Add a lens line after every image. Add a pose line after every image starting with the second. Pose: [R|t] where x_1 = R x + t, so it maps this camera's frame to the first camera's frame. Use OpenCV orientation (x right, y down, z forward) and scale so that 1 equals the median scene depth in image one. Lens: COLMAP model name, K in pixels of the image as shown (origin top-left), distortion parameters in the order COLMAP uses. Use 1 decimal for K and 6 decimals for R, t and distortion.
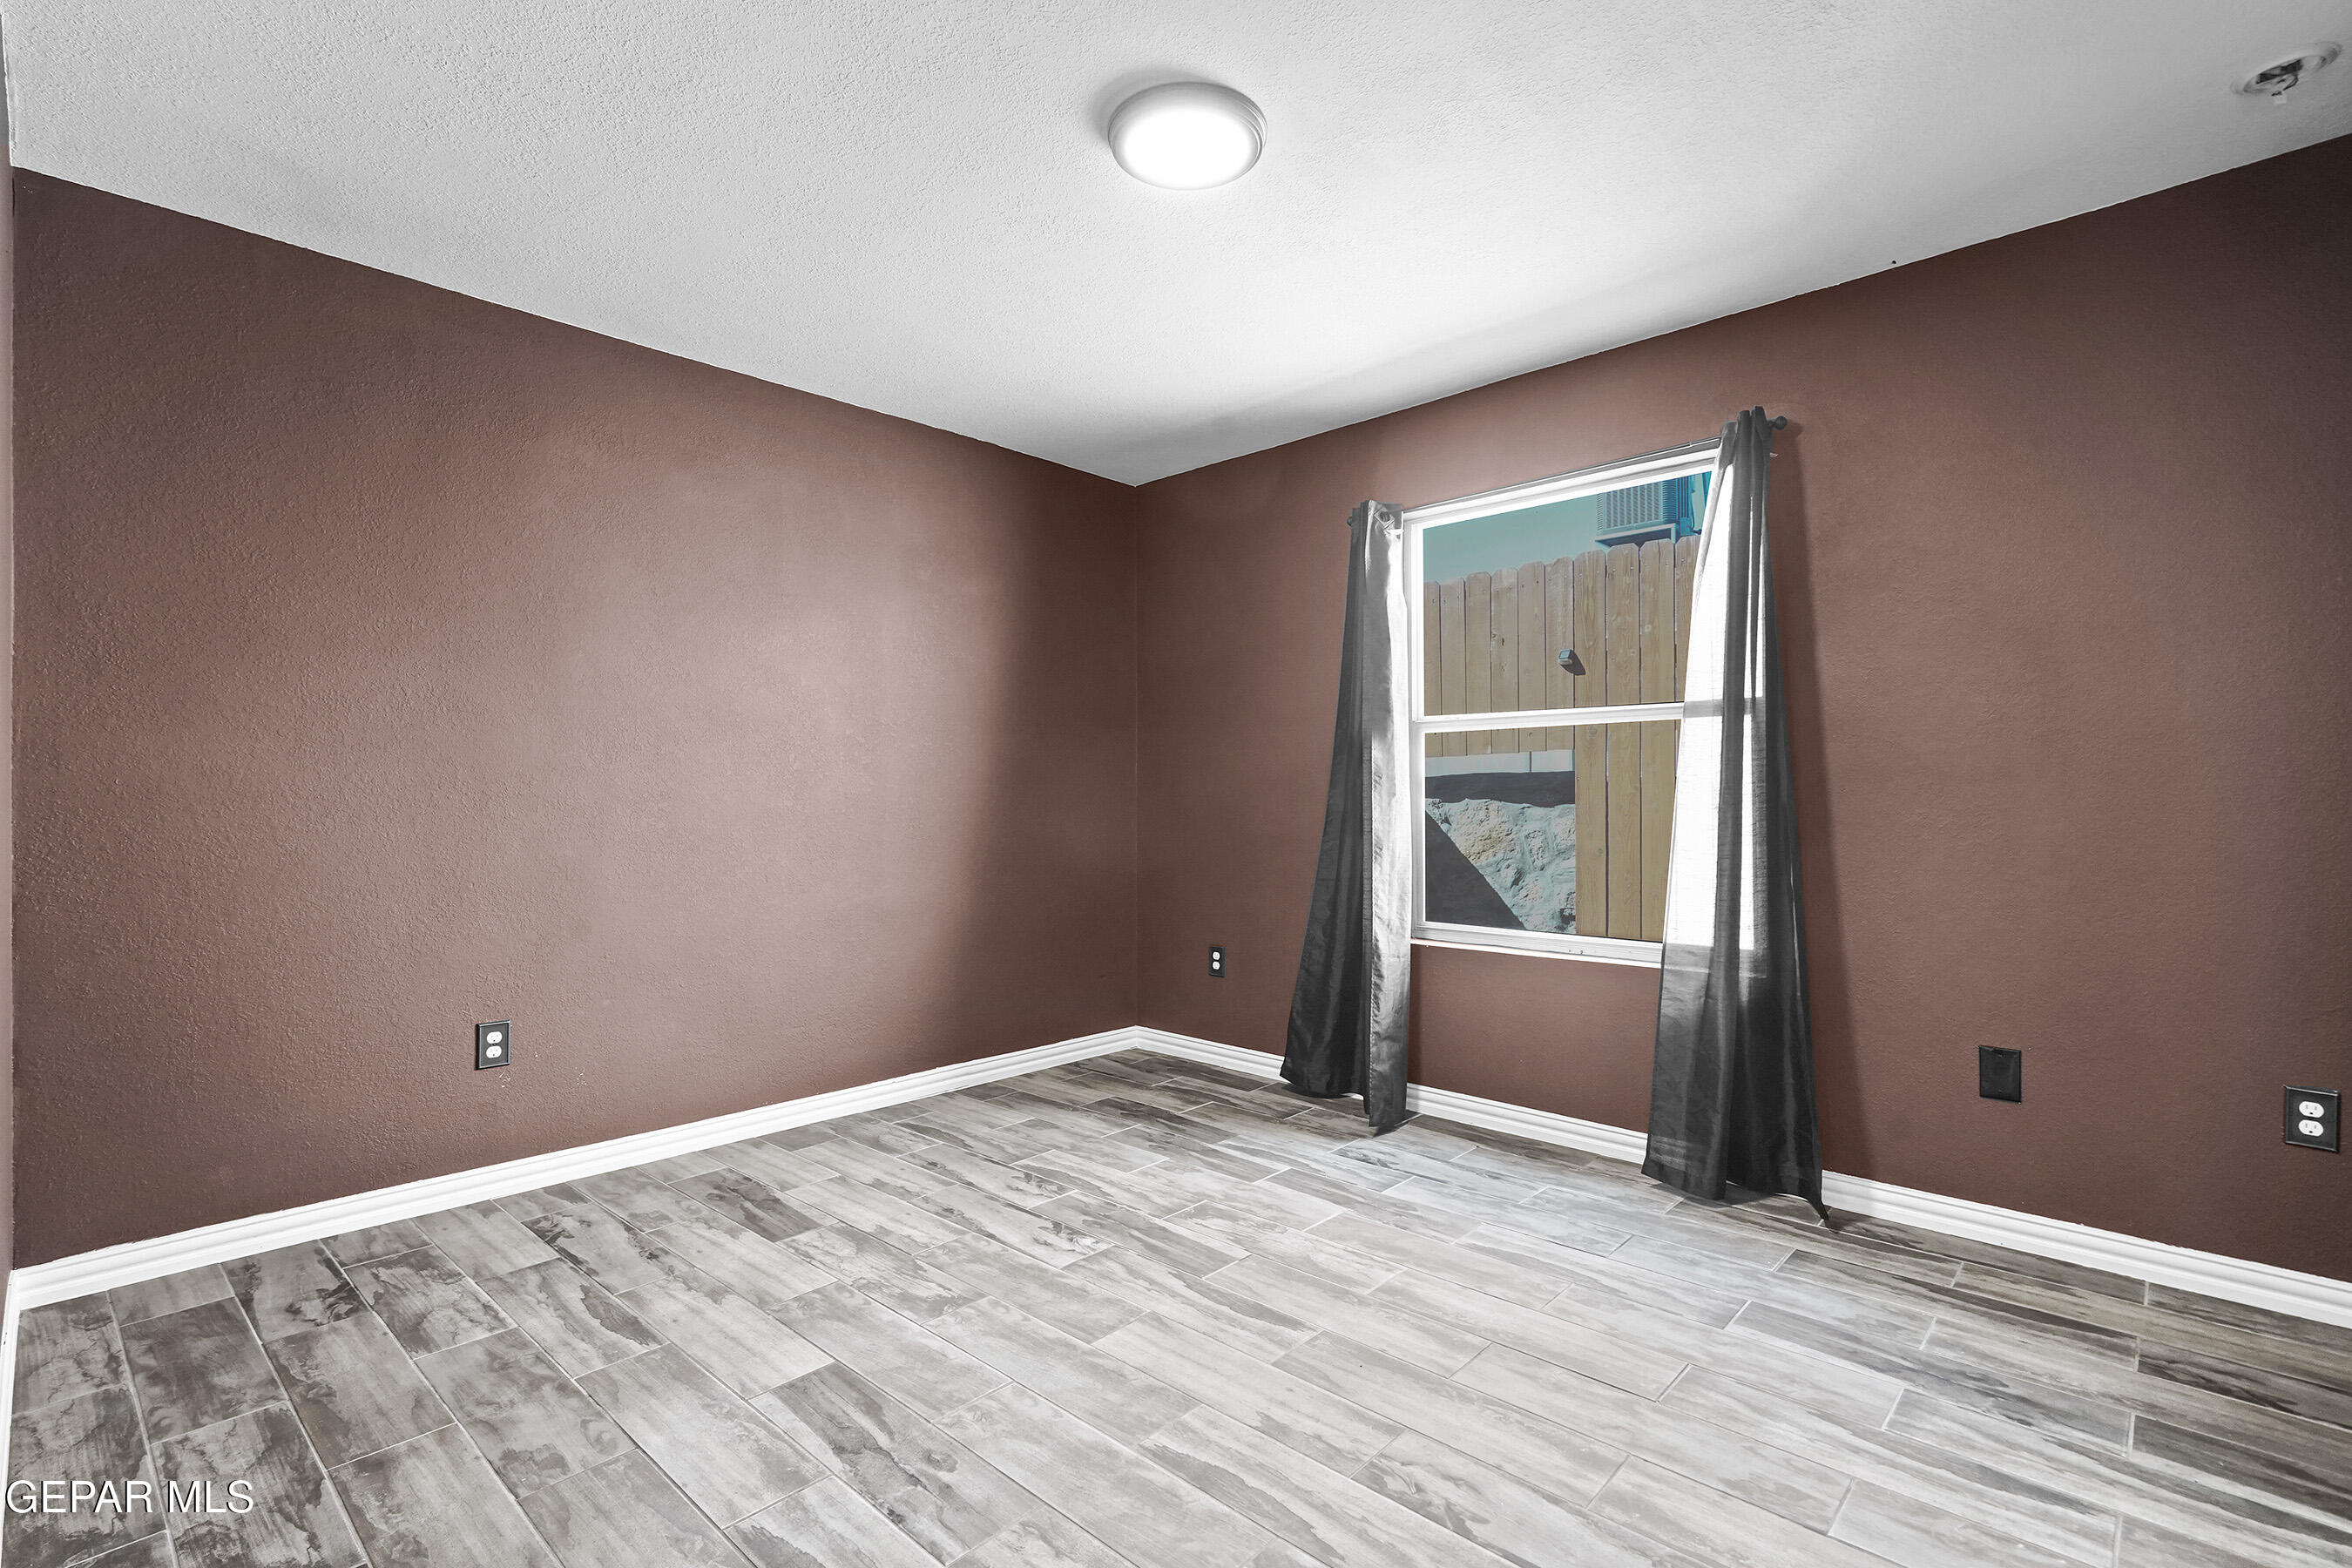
lens RADIAL K [[1083.0, 0, 1177.5], [0, 1083.0, 793.6], [0, 0, 1]] dist [0.004670, 0.000088]
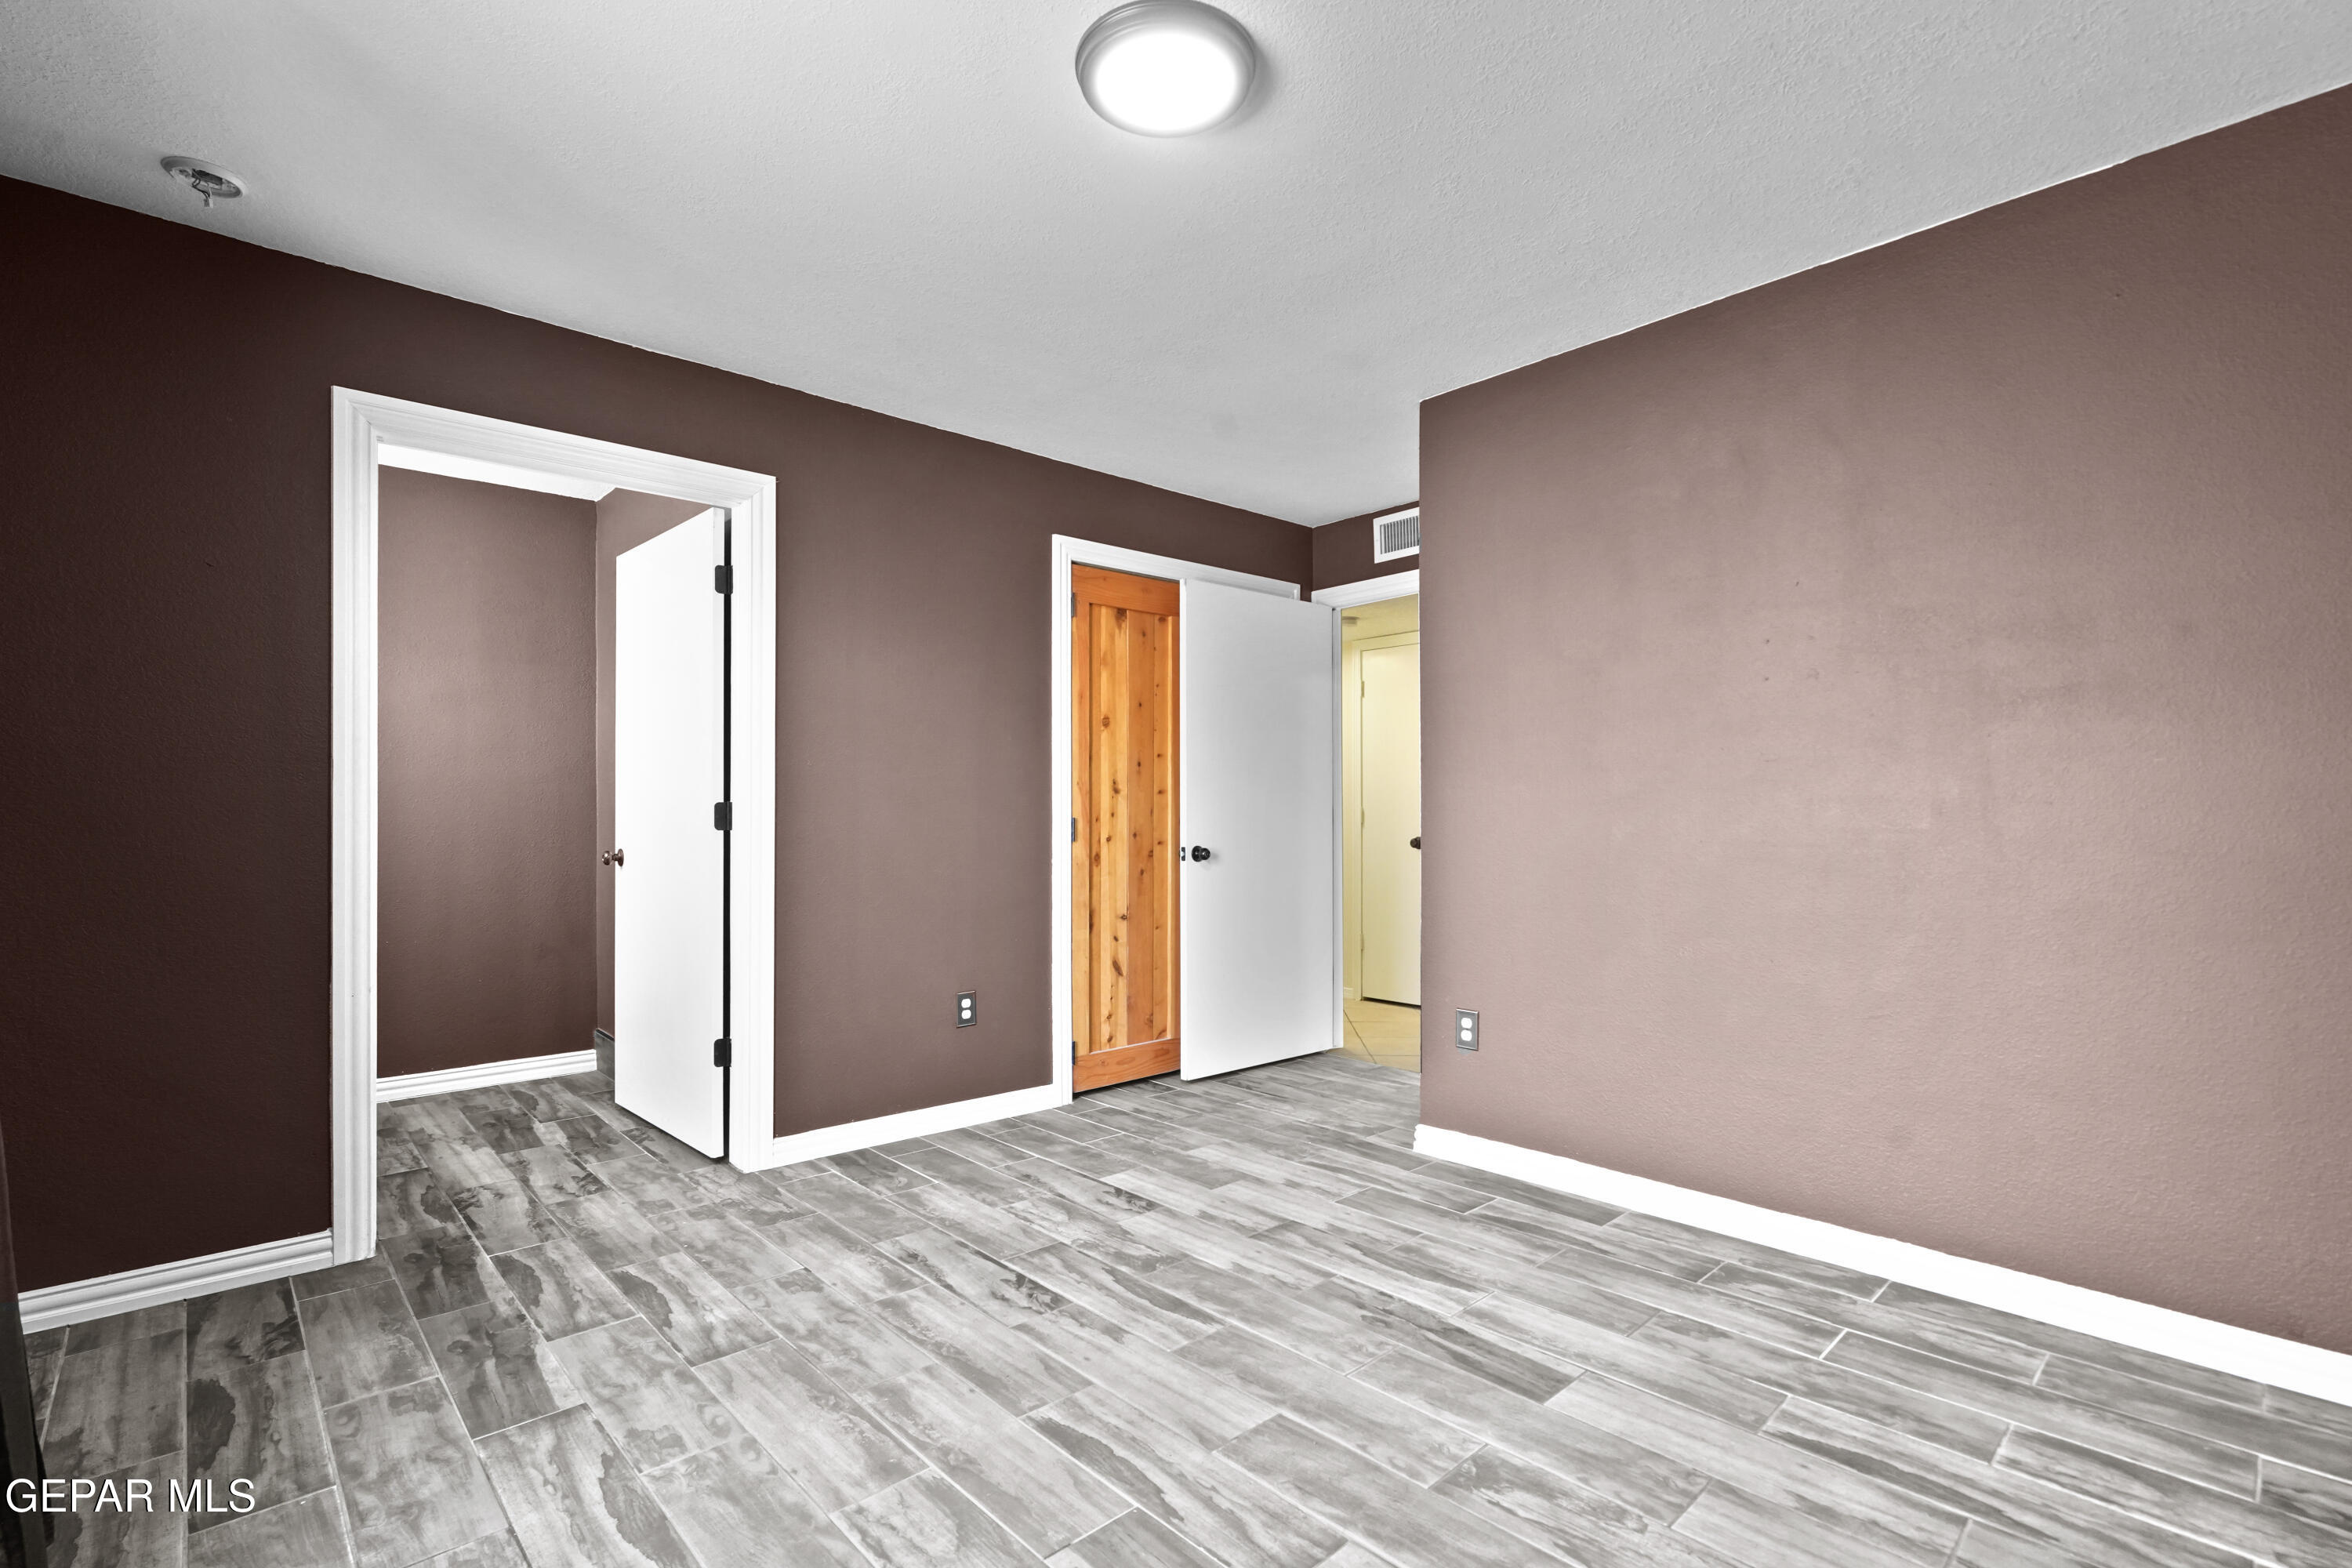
lens RADIAL K [[1083.0, 0, 1174.6], [0, 1083.0, 798.5], [0, 0, 1]] dist [0.004670, 0.000088]
pose [[-0.997182, 0.005215, 0.074835, -0.068405], [0.003665, 0.999776, -0.020841, 0.007699], [-0.074927, -0.020508, -0.996978, 2.067255]]
